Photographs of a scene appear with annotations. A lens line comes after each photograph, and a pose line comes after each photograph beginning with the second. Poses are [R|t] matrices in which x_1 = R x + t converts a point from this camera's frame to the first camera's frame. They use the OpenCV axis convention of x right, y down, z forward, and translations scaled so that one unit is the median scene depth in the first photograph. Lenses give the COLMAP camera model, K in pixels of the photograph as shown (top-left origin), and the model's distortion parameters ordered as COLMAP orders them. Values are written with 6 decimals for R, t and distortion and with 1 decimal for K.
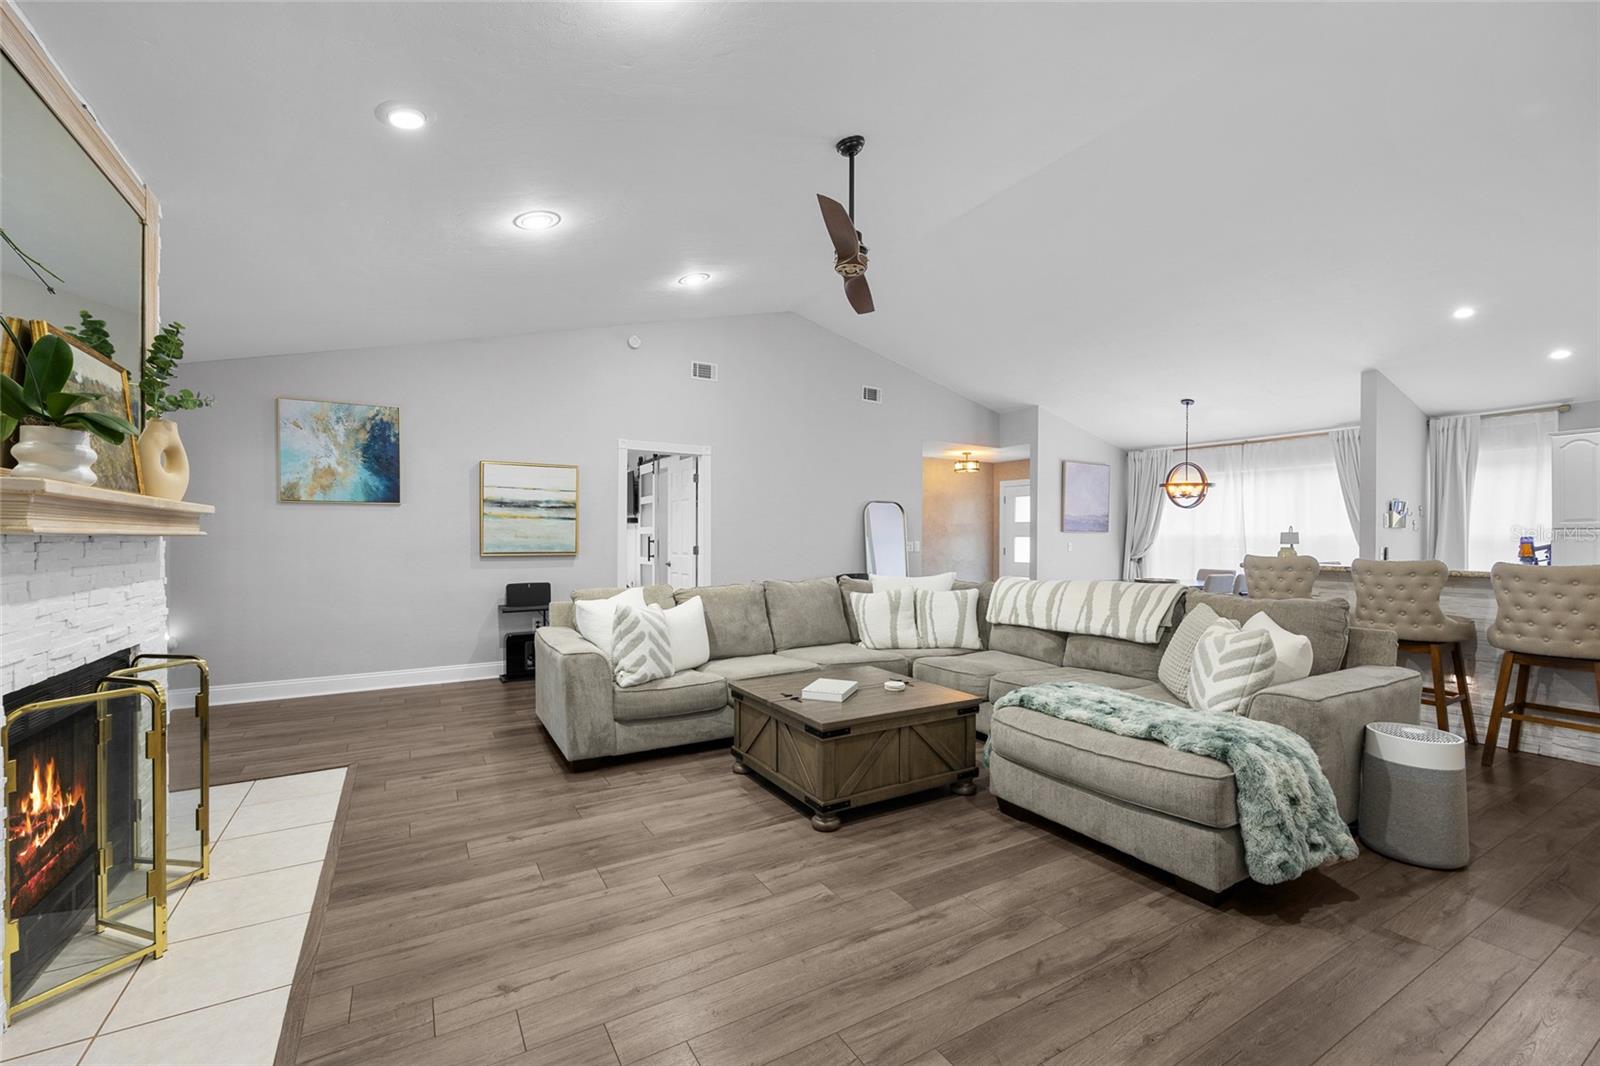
lens RADIAL K [[666.2, 0, 794.5], [0, 666.2, 543.1], [0, 0, 1]] dist [-0.000814, -0.000047]
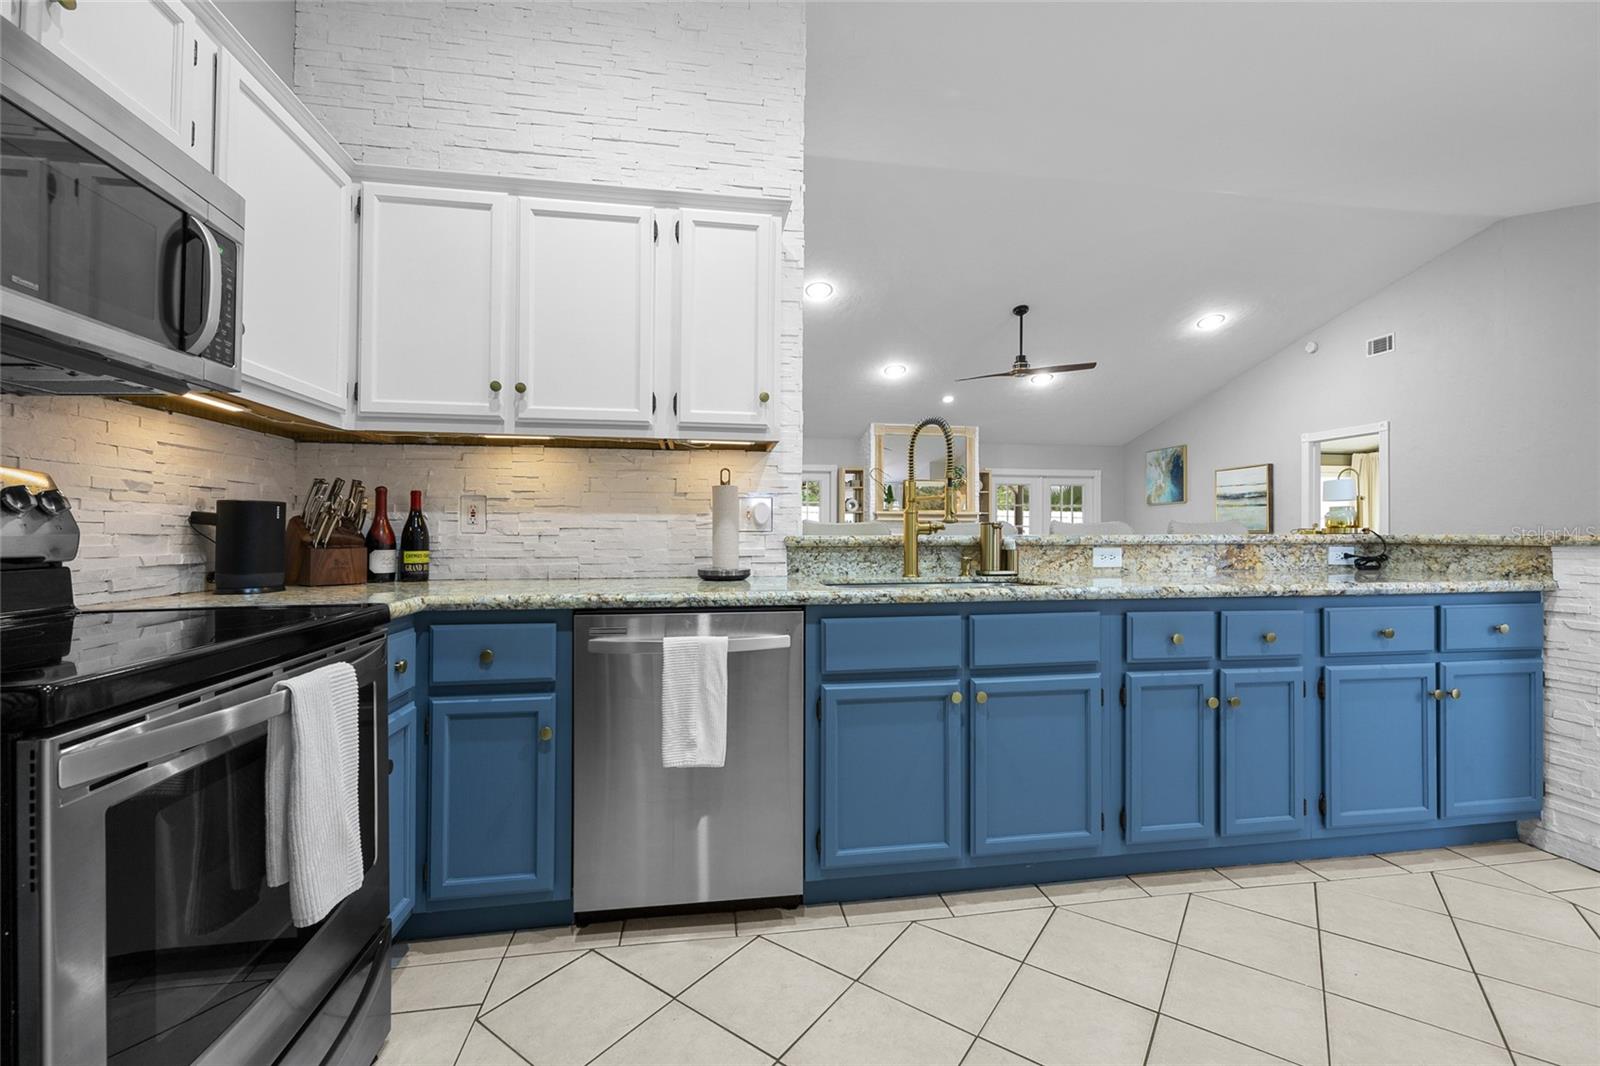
lens RADIAL K [[677.8, 0, 805.6], [0, 677.8, 531.8], [0, 0, 1]] dist [0.000975, 0.000092]
pose [[-0.355498, -0.006399, -0.934655, 1.402696], [-0.010875, 0.999937, -0.002710, 0.033630], [0.934614, 0.009201, -0.355546, 0.731728]]
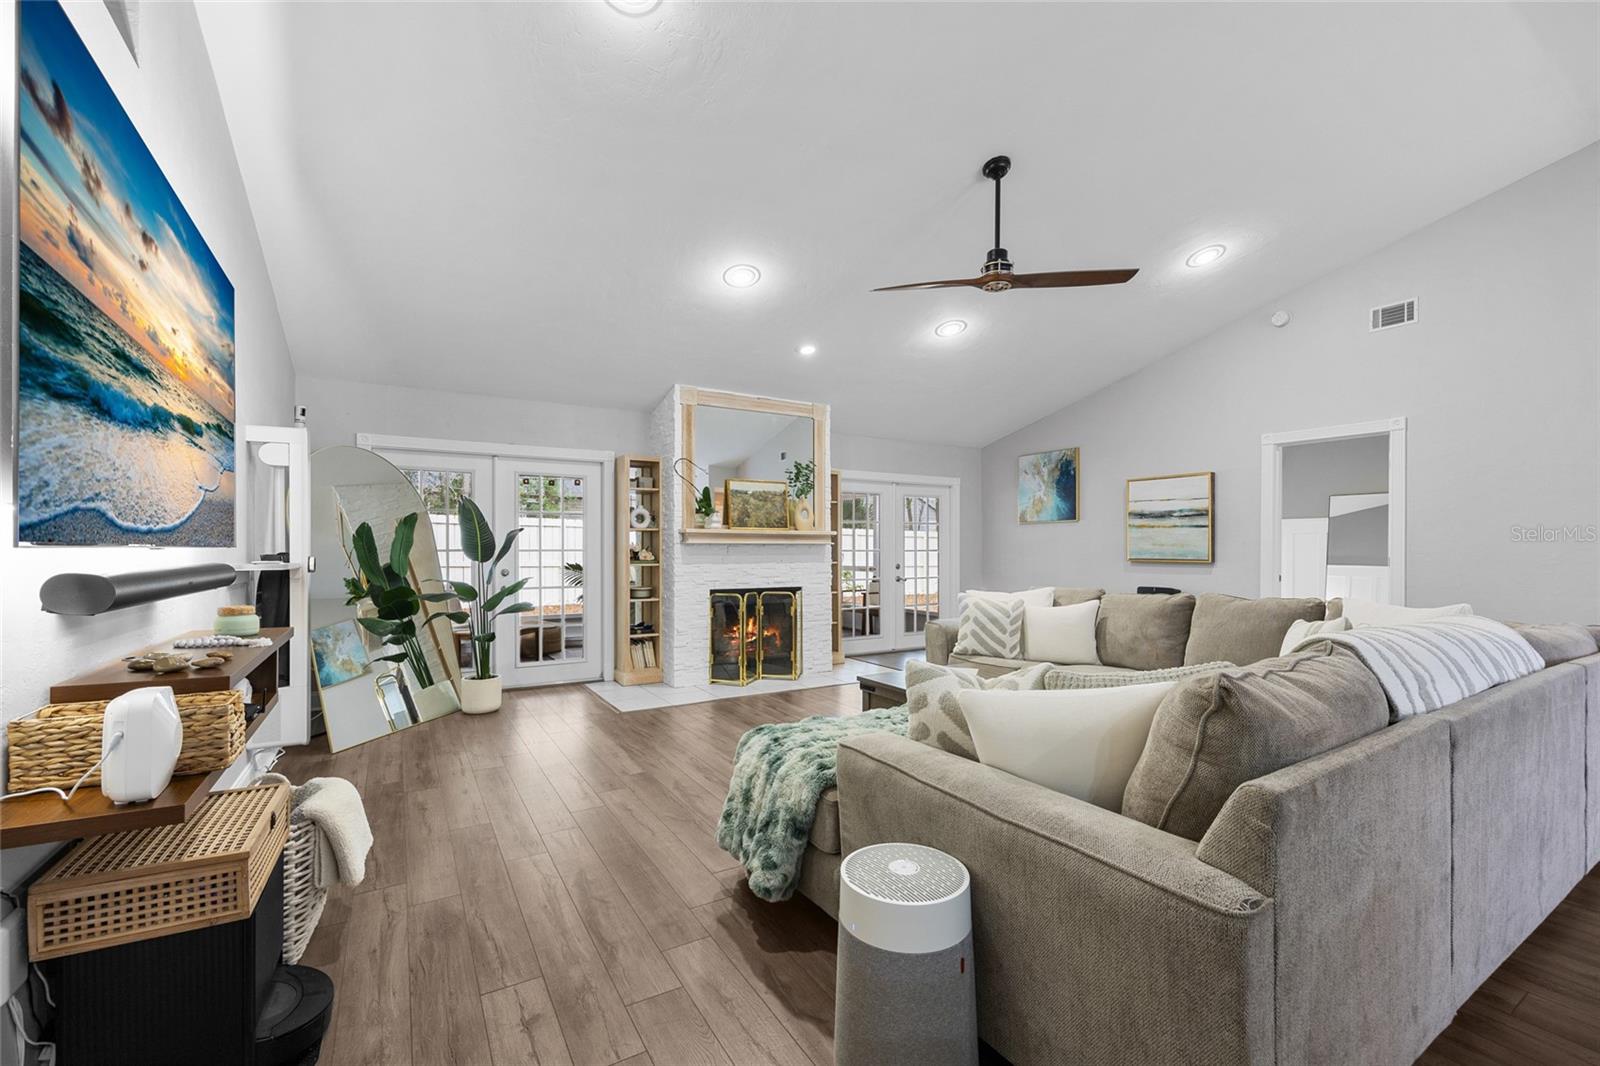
lens RADIAL K [[677.8, 0, 805.6], [0, 677.8, 531.8], [0, 0, 1]] dist [0.000975, 0.000092]
pose [[0.016236, -0.026410, -0.999519, 0.762157], [-0.009366, 0.999603, -0.026564, 0.004723], [0.999824, 0.009793, 0.015982, 0.451755]]
